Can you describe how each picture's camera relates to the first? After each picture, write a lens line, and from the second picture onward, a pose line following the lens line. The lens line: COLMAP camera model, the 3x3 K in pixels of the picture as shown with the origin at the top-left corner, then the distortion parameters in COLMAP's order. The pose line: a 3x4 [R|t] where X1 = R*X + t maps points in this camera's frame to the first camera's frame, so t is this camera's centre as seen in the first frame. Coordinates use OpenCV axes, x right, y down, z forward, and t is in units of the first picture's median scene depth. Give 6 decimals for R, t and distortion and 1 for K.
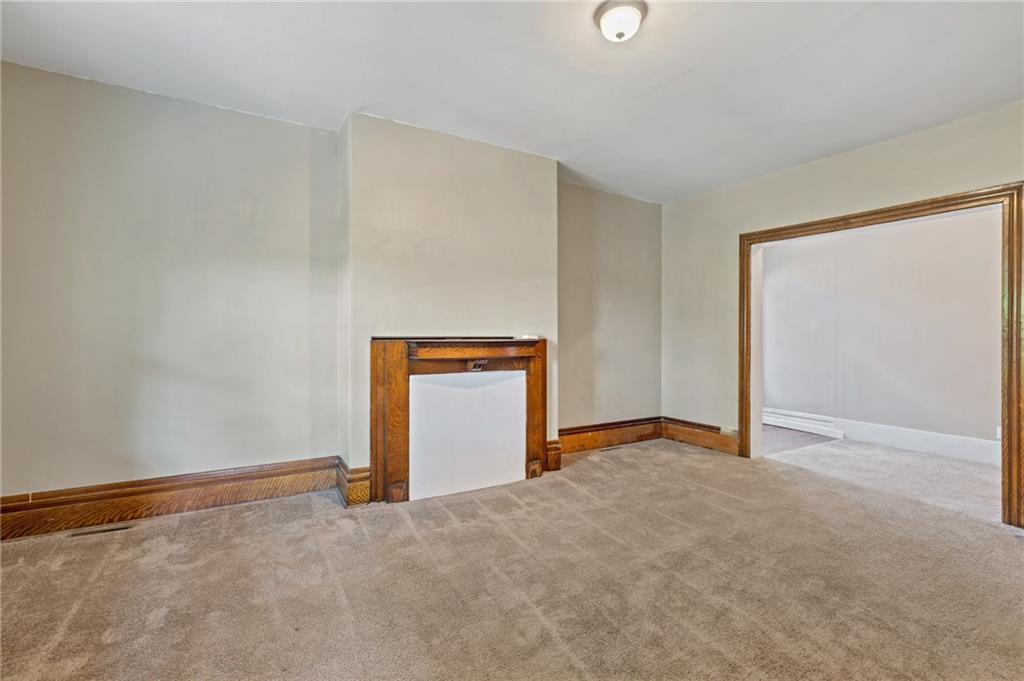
lens RADIAL K [[451.9, 0, 512.6], [0, 451.9, 339.7], [0, 0, 1]] dist [-0.011040, 0.000363]
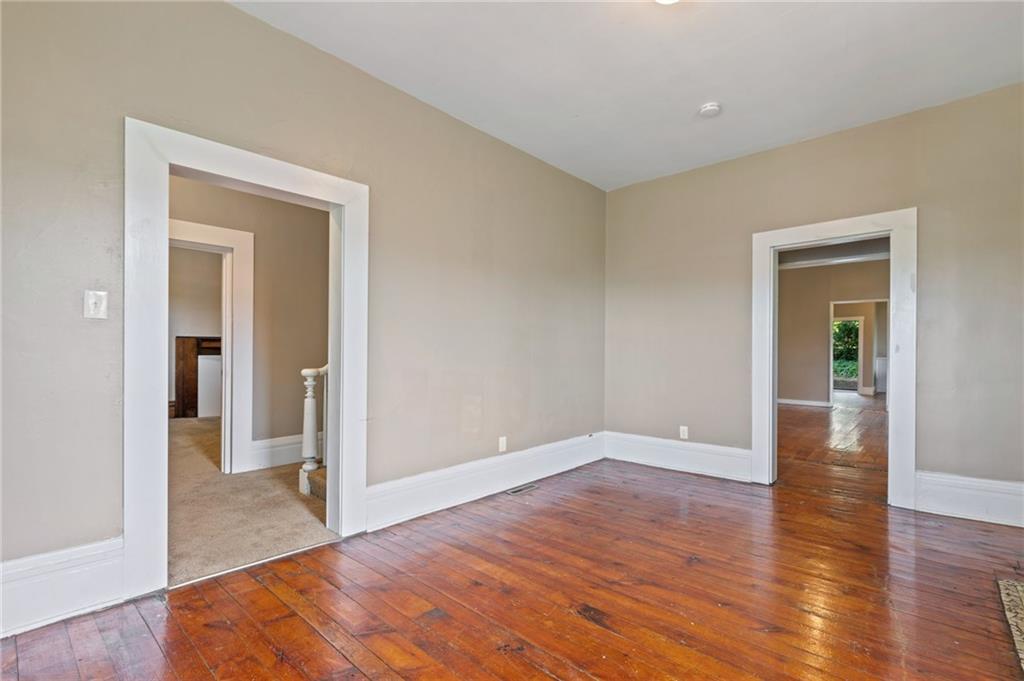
lens RADIAL K [[451.9, 0, 511.3], [0, 451.9, 341.5], [0, 0, 1]] dist [-0.011040, 0.000363]
pose [[0.942837, 0.002026, 0.333247, 0.428544], [-0.002474, 0.999997, 0.000919, 0.010844], [-0.333244, -0.001691, 0.942839, -1.381751]]
